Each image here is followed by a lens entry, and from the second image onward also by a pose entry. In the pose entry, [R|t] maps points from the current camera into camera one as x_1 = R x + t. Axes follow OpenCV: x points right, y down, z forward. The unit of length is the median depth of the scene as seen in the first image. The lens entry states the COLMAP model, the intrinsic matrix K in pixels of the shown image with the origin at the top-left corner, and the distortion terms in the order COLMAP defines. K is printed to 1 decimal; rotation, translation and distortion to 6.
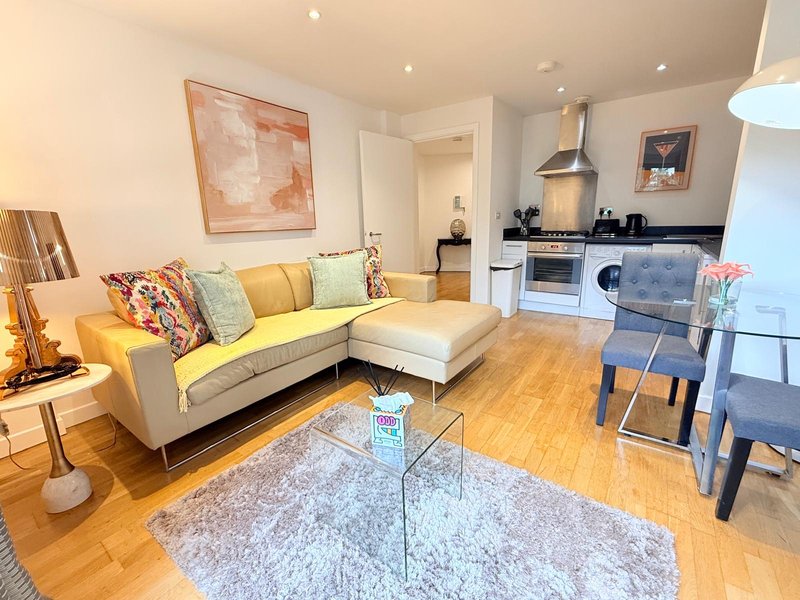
lens RADIAL K [[344.5, 0, 404.2], [0, 344.5, 296.7], [0, 0, 1]] dist [-0.003201, 0.000545]
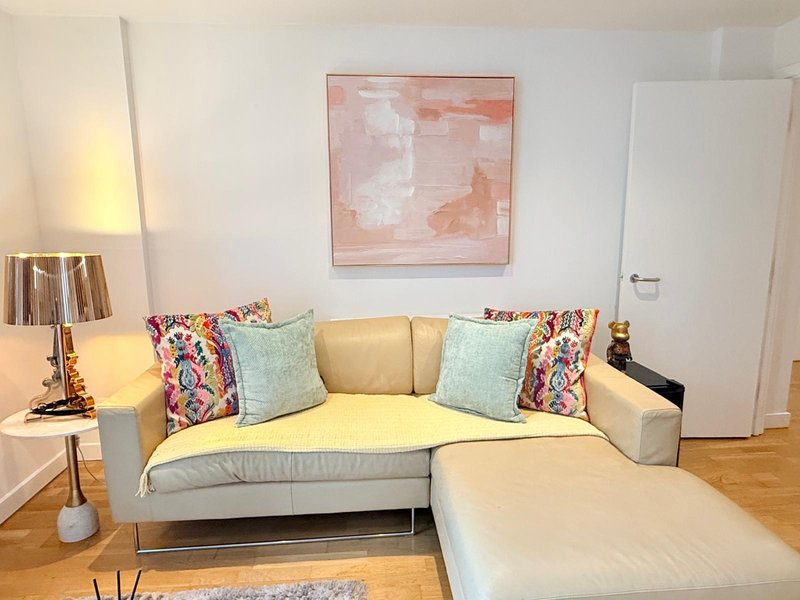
lens RADIAL K [[486.9, 0, 398.7], [0, 486.9, 300.1], [0, 0, 1]] dist [-0.003696, 0.000130]
pose [[0.638822, 0.149120, -0.754764, 0.321375], [-0.178337, 0.983017, 0.043275, -0.164211], [0.748399, 0.106957, 0.654567, 0.367673]]
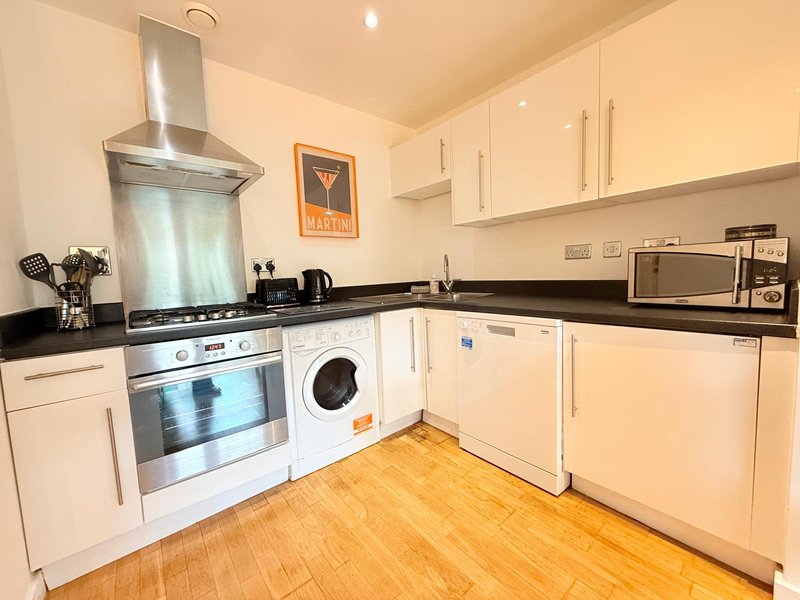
lens RADIAL K [[320.0, 0, 397.3], [0, 320.0, 301.0], [0, 0, 1]] dist [-0.001684, 0.000033]
pose [[0.279116, -0.067981, 0.957848, 0.222676], [0.248791, 0.968550, -0.003757, -0.205749], [-0.927468, 0.239352, 0.287251, 1.000262]]
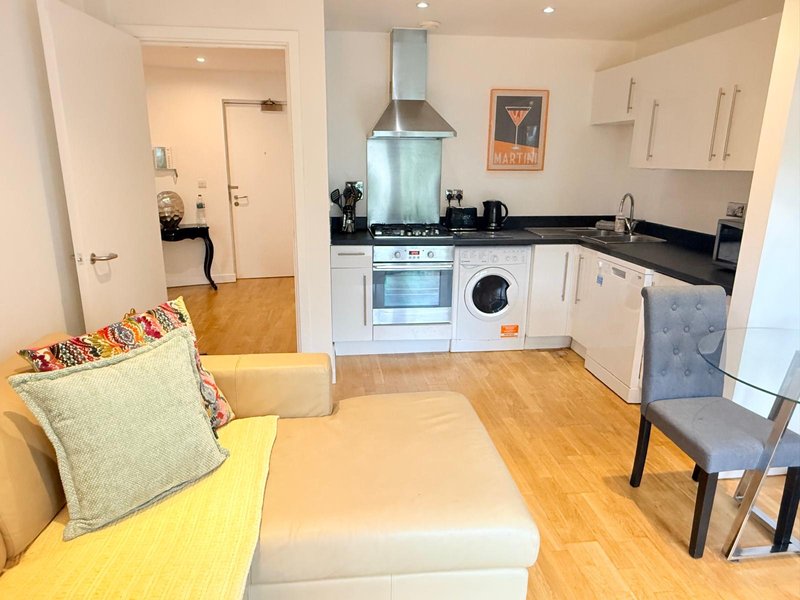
lens RADIAL K [[524.2, 0, 395.5], [0, 524.2, 301.2], [0, 0, 1]] dist [-0.003441, -0.000836]
pose [[0.752733, -0.134496, 0.644440, -0.324372], [0.118625, 0.990595, 0.068180, -0.182754], [-0.647550, 0.025125, 0.761609, 0.412993]]
